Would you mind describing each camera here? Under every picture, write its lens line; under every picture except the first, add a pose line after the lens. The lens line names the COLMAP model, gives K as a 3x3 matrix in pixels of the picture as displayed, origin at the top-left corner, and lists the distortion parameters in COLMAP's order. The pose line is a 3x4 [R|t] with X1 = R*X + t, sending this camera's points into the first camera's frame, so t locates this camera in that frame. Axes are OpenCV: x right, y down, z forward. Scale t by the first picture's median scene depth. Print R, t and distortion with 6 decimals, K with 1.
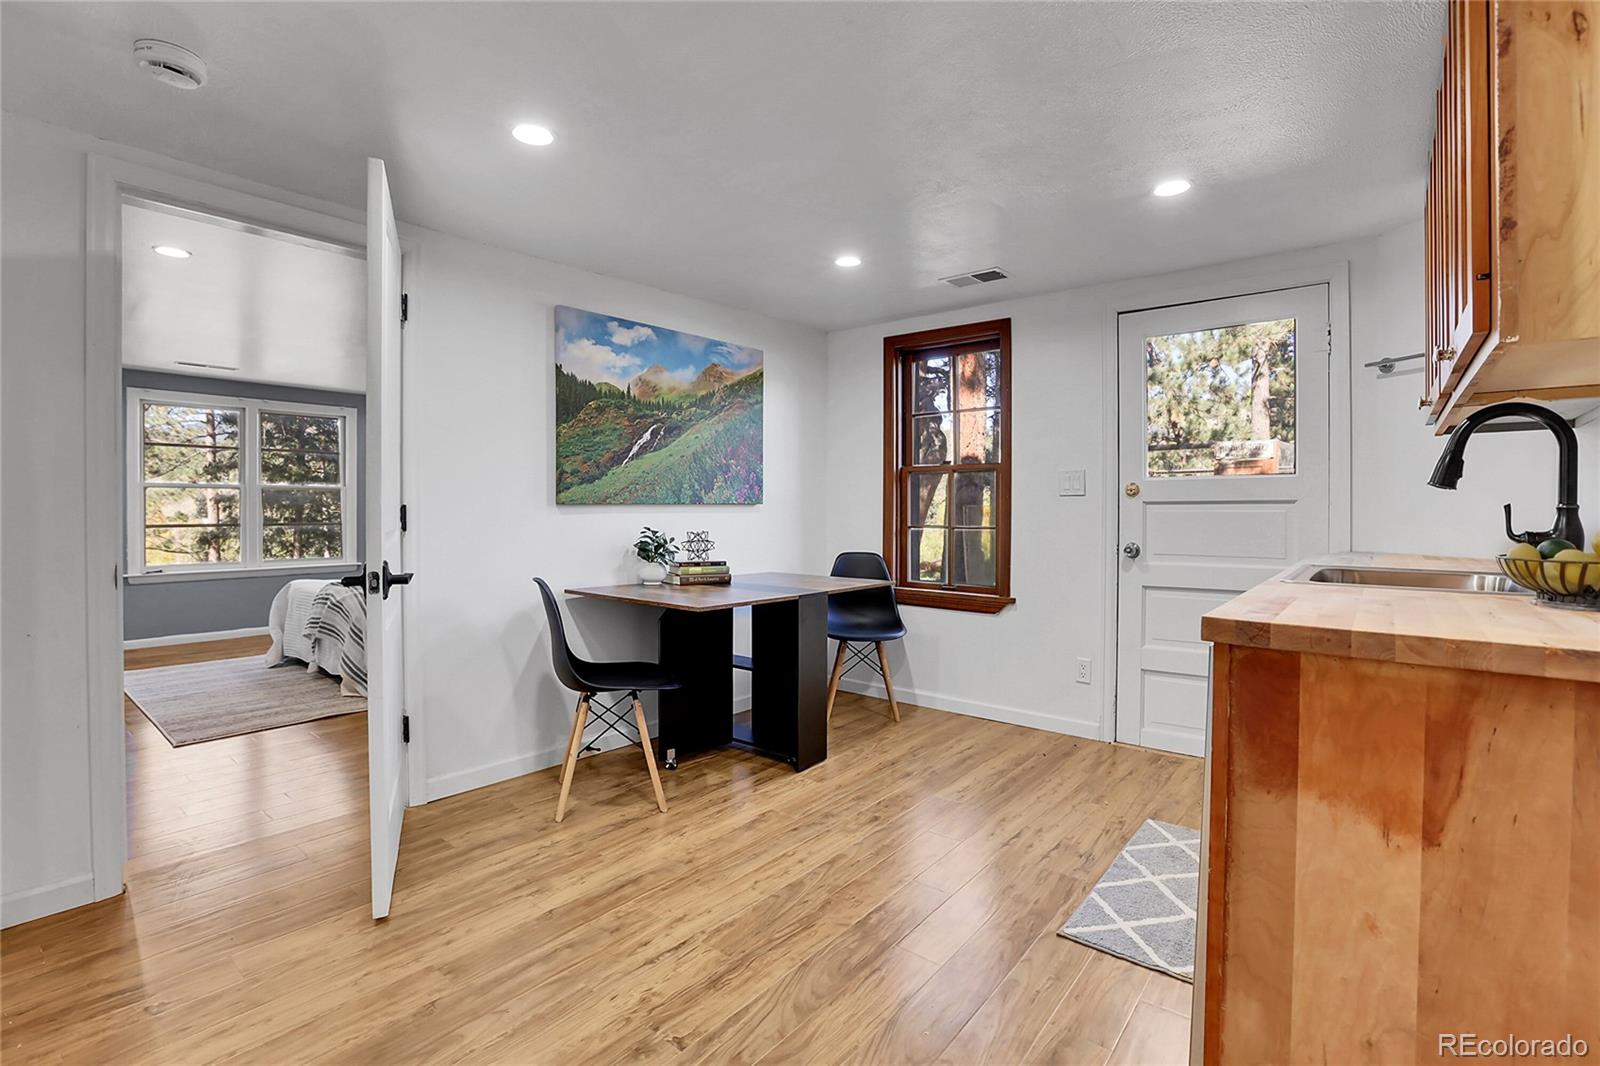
lens RADIAL K [[662.2, 0, 738.8], [0, 662.2, 513.9], [0, 0, 1]] dist [-0.028395, 0.000045]
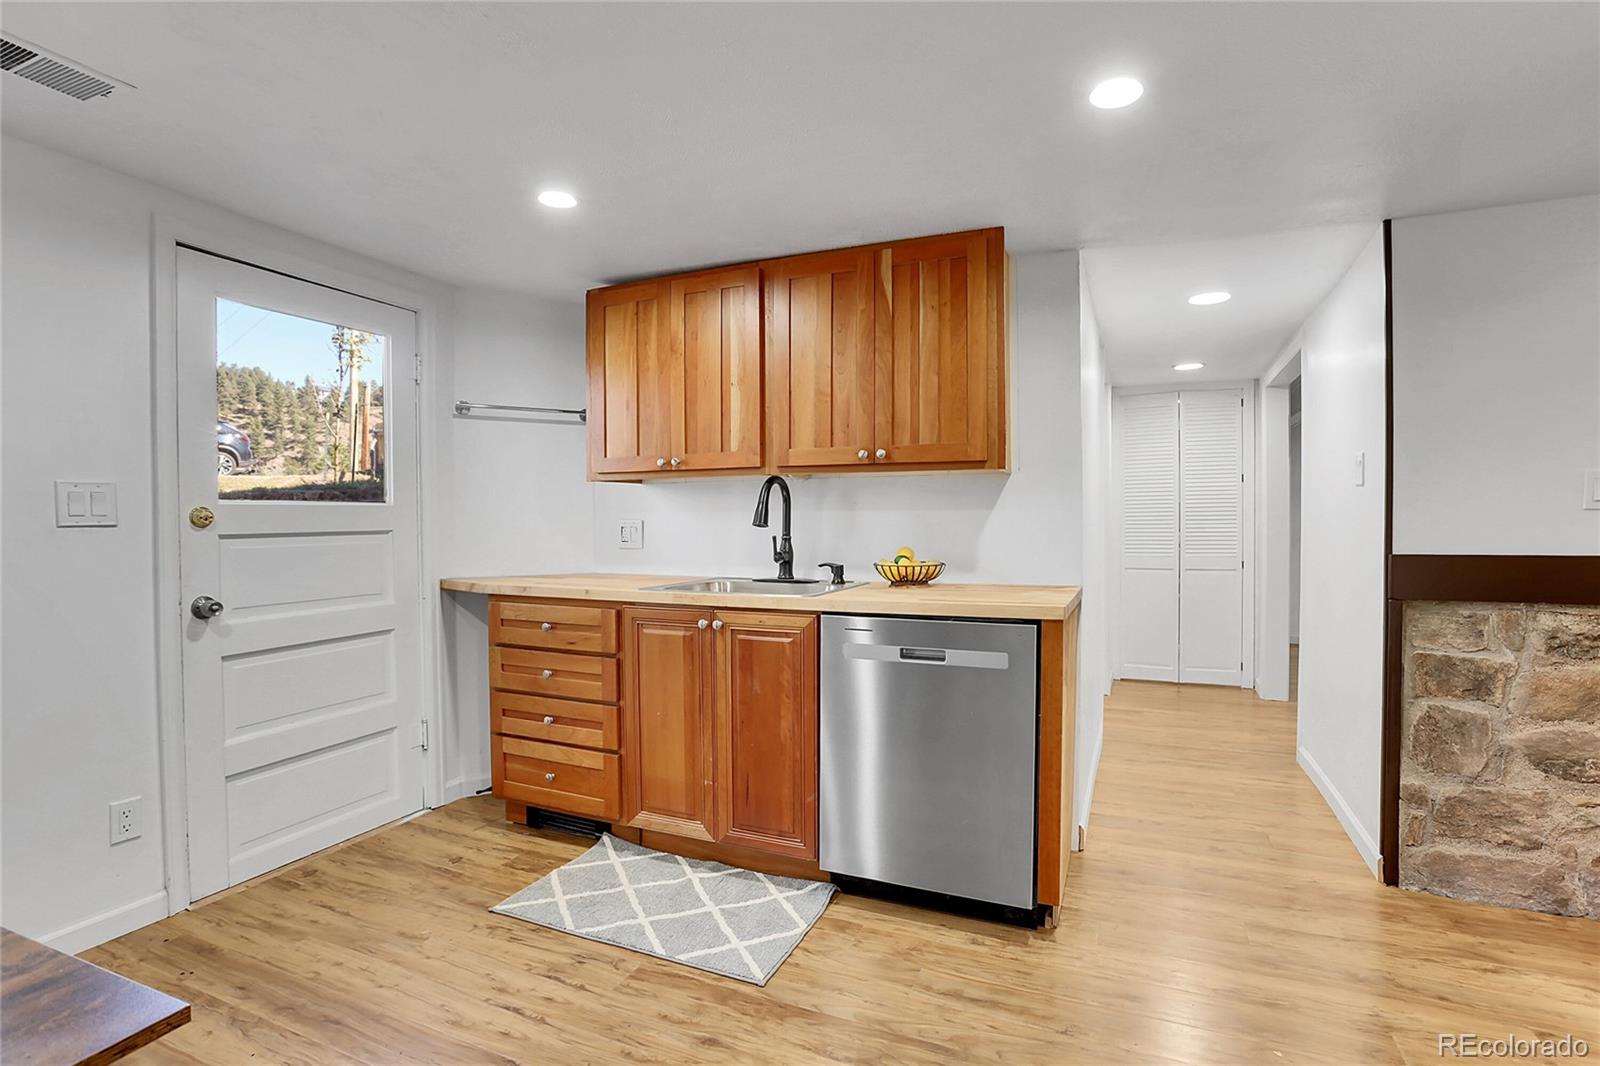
lens RADIAL K [[731.3, 0, 815.9], [0, 731.3, 525.9], [0, 0, 1]] dist [-0.038385, 0.010194]
pose [[-0.287221, -0.009403, 0.957818, -0.334267], [0.015706, 0.999771, 0.014525, -0.034176], [-0.957736, 0.019215, -0.287007, 0.725784]]
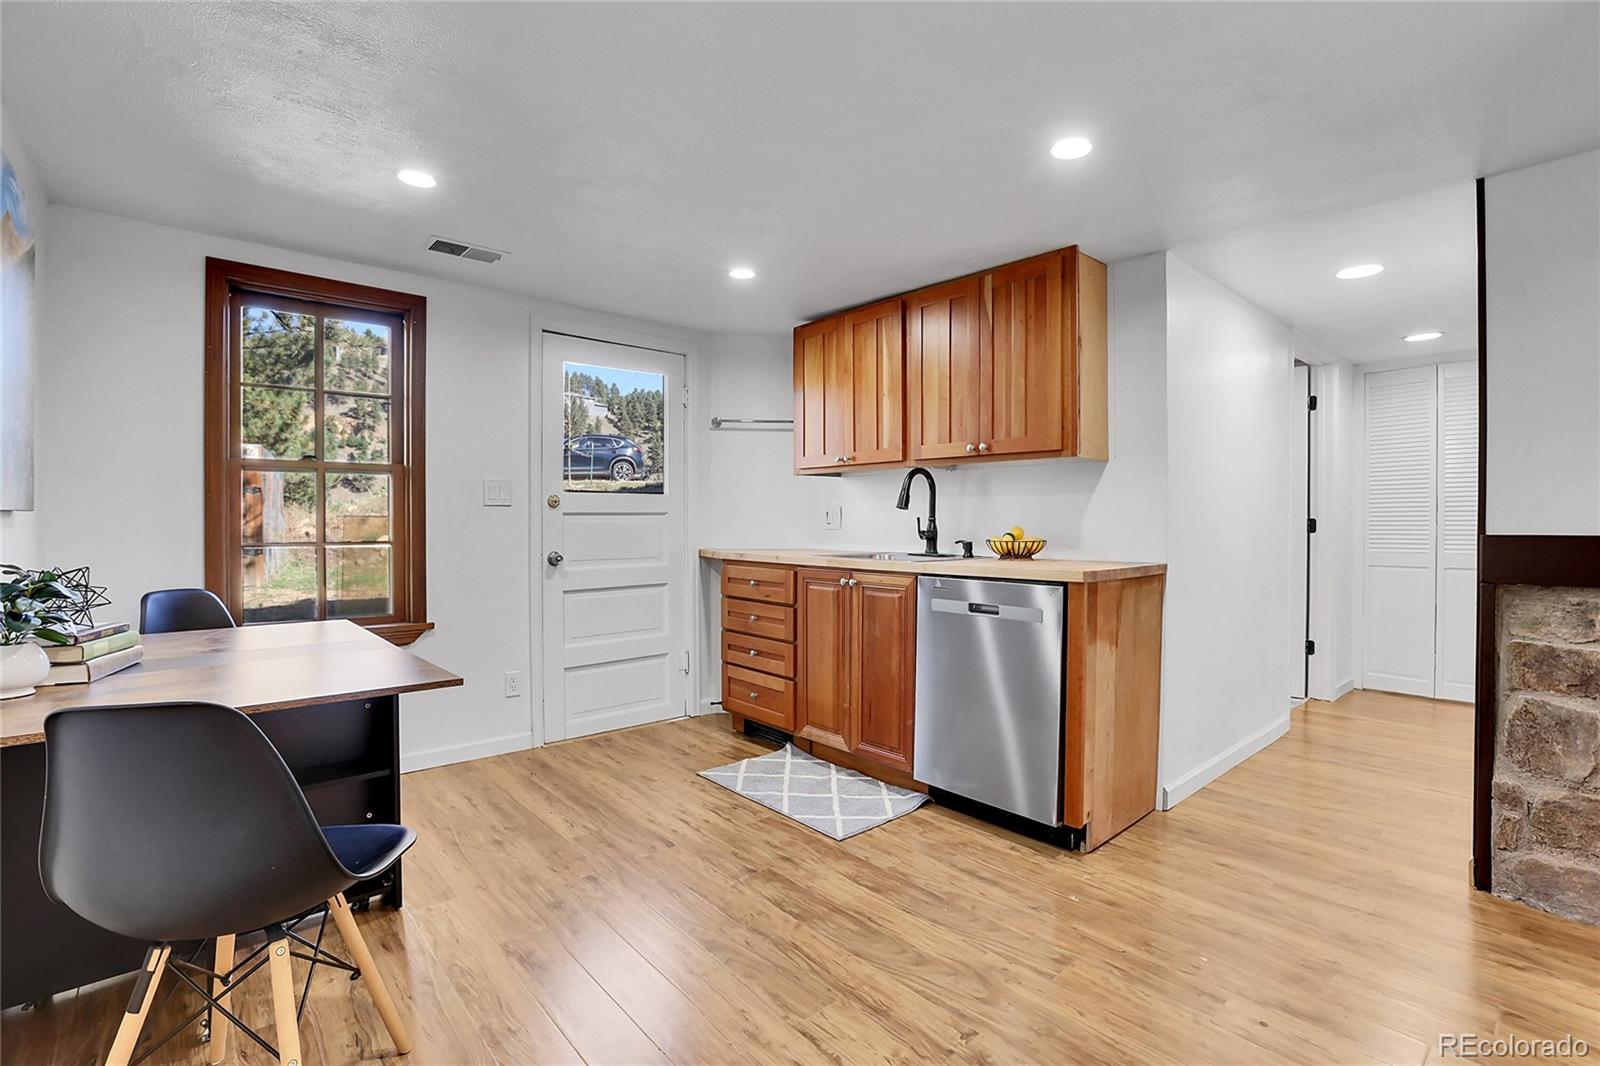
lens RADIAL K [[731.3, 0, 789.6], [0, 731.3, 524.3], [0, 0, 1]] dist [-0.038385, 0.010194]
pose [[0.180999, -0.007163, 0.983457, -0.583132], [0.006689, 0.999959, 0.006052, -0.005086], [-0.983461, 0.005483, 0.181039, 0.492520]]
